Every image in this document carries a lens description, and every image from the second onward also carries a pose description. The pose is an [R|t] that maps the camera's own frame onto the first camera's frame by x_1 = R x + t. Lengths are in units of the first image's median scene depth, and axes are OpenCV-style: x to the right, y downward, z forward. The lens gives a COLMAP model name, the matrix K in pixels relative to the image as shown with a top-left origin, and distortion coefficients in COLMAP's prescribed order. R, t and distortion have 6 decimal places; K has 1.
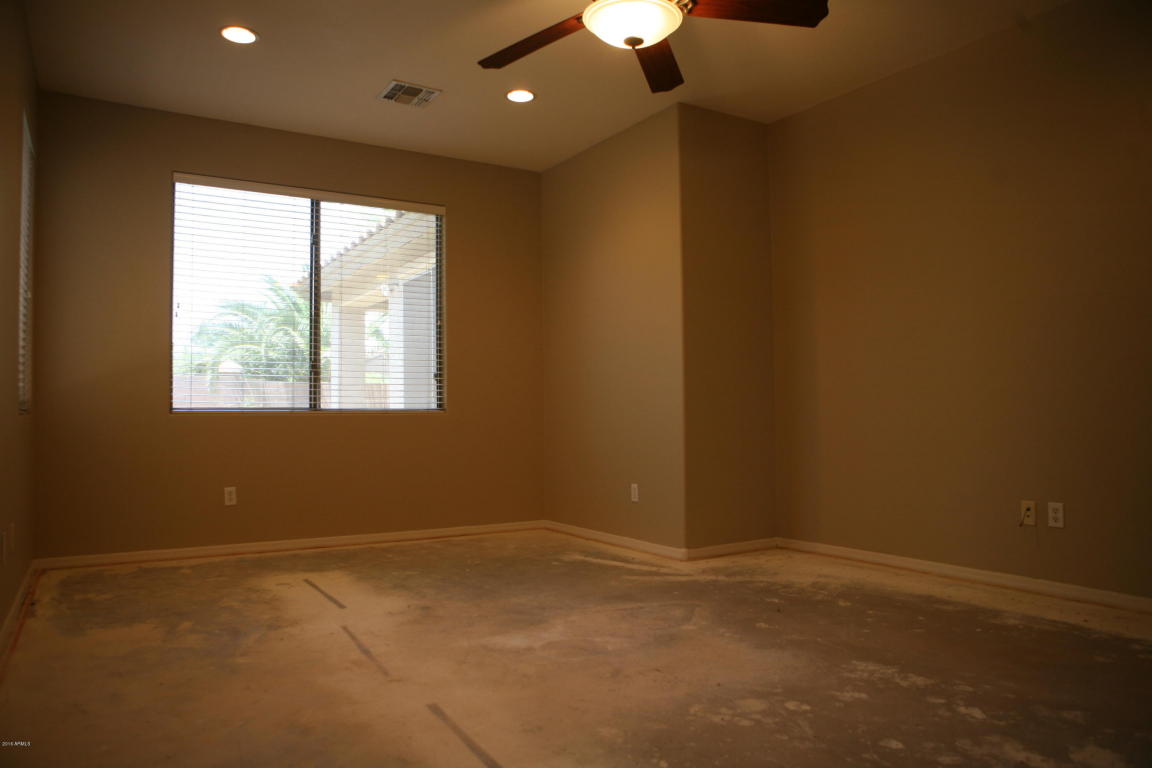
lens RADIAL K [[799.1, 0, 576.0], [0, 799.1, 384.0], [0, 0, 1]] dist [-0.109960, 0.083182]
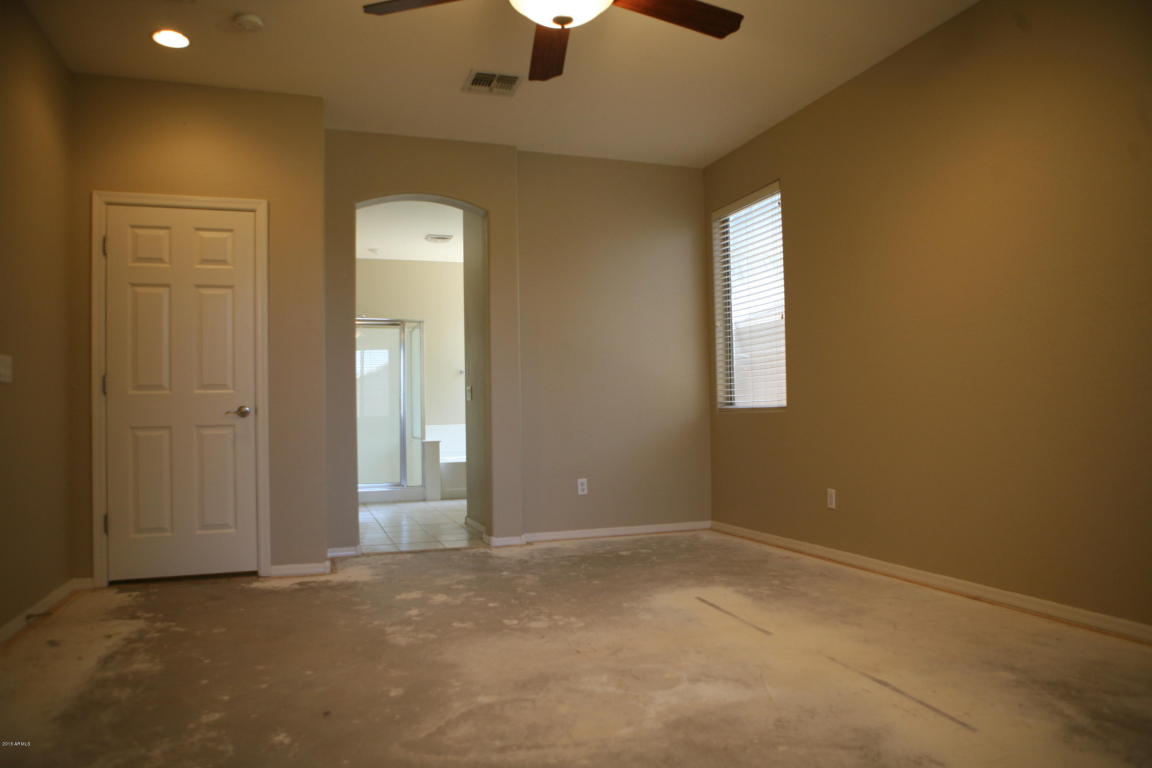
lens RADIAL K [[799.1, 0, 576.0], [0, 799.1, 384.0], [0, 0, 1]] dist [-0.109960, 0.083182]
pose [[-0.976802, 0.032871, 0.211607, -0.142233], [0.017168, 0.996989, -0.075623, 0.074168], [-0.213456, -0.070235, -0.974425, 2.141013]]
